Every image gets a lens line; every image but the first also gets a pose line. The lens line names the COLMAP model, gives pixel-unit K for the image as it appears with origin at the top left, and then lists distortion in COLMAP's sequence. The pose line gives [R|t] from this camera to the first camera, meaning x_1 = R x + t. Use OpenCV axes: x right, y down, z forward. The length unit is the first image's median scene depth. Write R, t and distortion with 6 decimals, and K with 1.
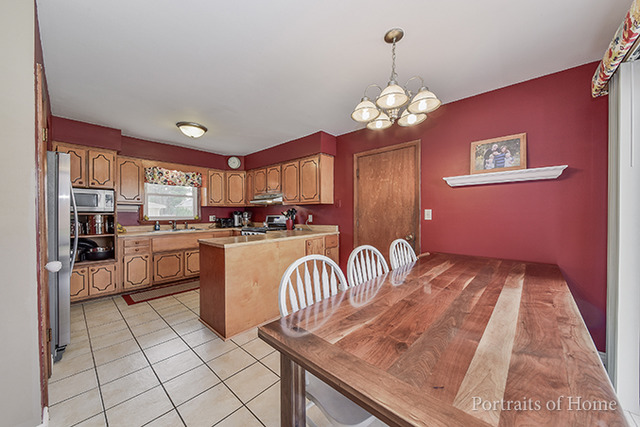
lens RADIAL K [[229.3, 0, 326.8], [0, 229.3, 215.3], [0, 0, 1]] dist [0.000488, -0.000778]
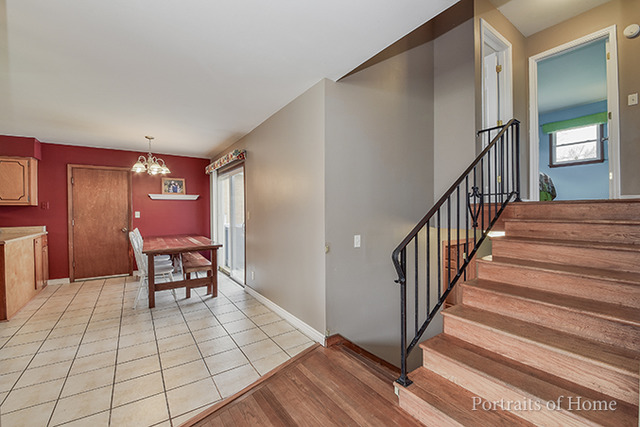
lens RADIAL K [[282.1, 0, 319.0], [0, 282.1, 216.9], [0, 0, 1]] dist [-0.024065, 0.000554]
pose [[0.217652, -0.018150, 0.975858, -0.999114], [0.006162, 0.999833, 0.017222, -0.011753], [-0.976007, 0.002264, 0.217728, -0.580790]]
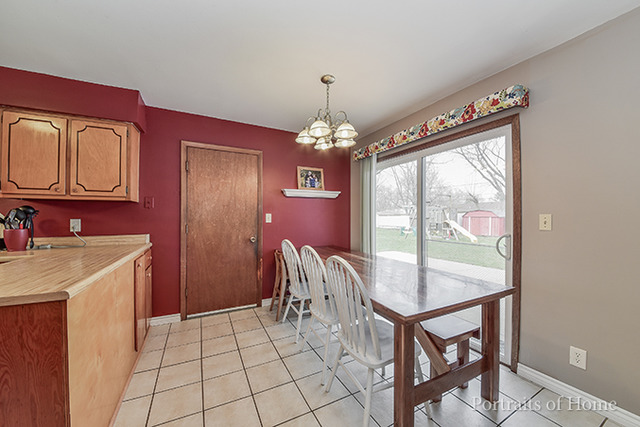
lens RADIAL K [[239.5, 0, 316.5], [0, 239.5, 216.4], [0, 0, 1]] dist [-0.008065, -0.001983]
pose [[0.338215, 0.004849, 0.941056, -0.492807], [0.003247, 0.999975, -0.006320, -0.002451], [-0.941063, 0.005193, 0.338191, 0.289481]]
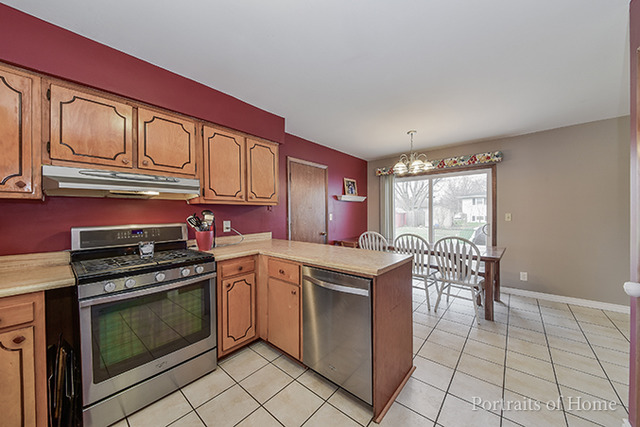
lens RADIAL K [[229.3, 0, 323.0], [0, 229.3, 213.0], [0, 0, 1]] dist [0.000488, -0.000778]
pose [[-0.043294, 0.003543, 0.999056, -0.862925], [0.015593, 0.999874, -0.002870, -0.020887], [-0.998941, 0.015454, -0.043343, 0.897405]]
